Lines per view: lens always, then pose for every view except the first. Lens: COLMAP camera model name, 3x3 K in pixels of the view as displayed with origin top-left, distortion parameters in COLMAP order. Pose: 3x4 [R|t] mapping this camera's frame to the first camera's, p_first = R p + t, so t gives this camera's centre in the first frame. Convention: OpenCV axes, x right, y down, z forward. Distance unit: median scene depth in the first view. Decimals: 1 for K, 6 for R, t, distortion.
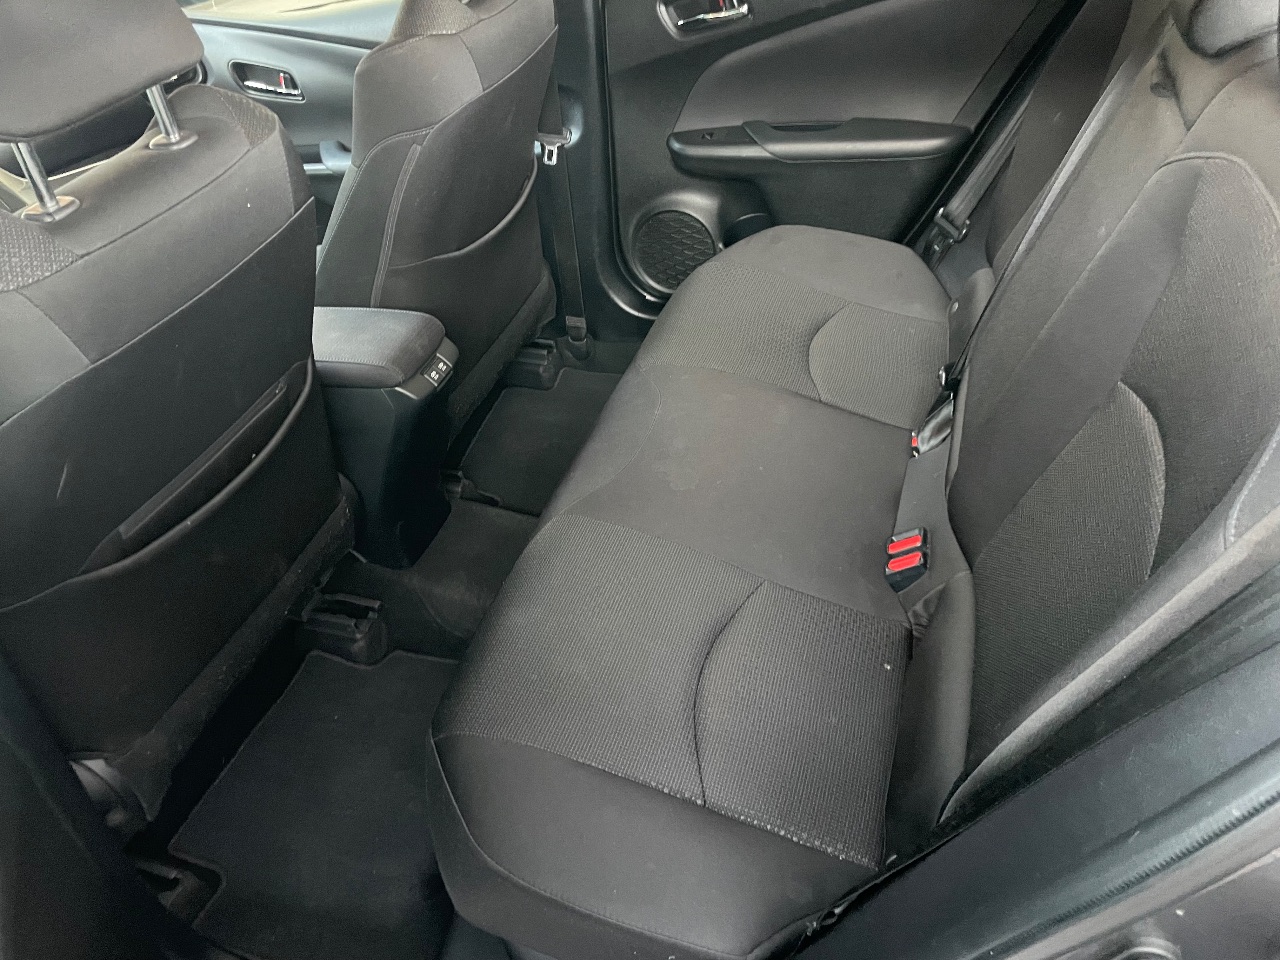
lens RADIAL K [[1055.8, 0, 633.9], [0, 1055.8, 486.9], [0, 0, 1]] dist [0.132004, -0.164378]
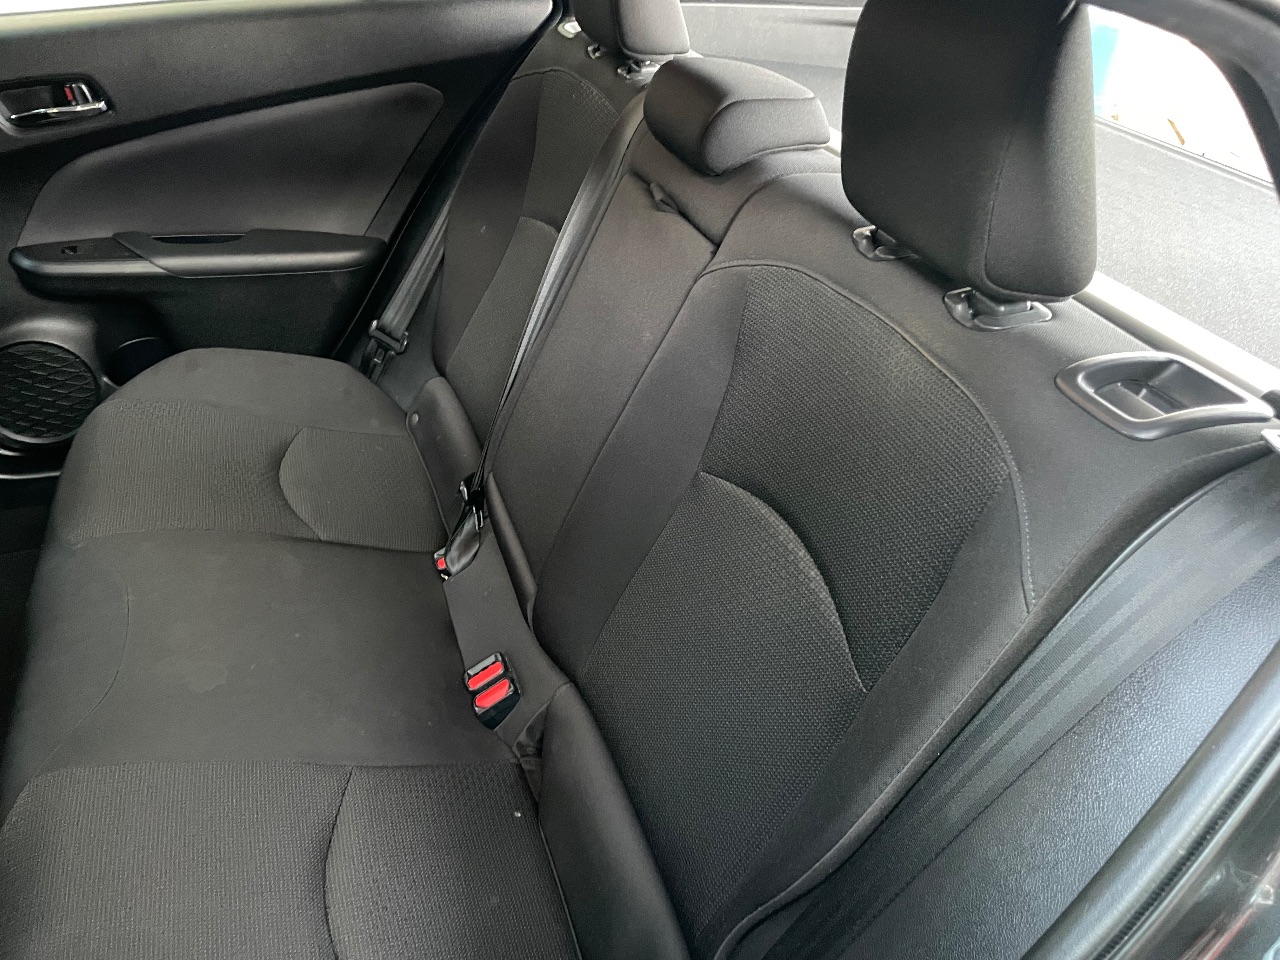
lens RADIAL K [[1055.8, 0, 633.9], [0, 1055.8, 486.9], [0, 0, 1]] dist [0.132004, -0.164378]
pose [[0.769538, -0.166097, 0.616623, -0.147401], [0.221653, 0.975025, -0.013981, -0.050026], [-0.598901, 0.147435, 0.787135, 0.132095]]
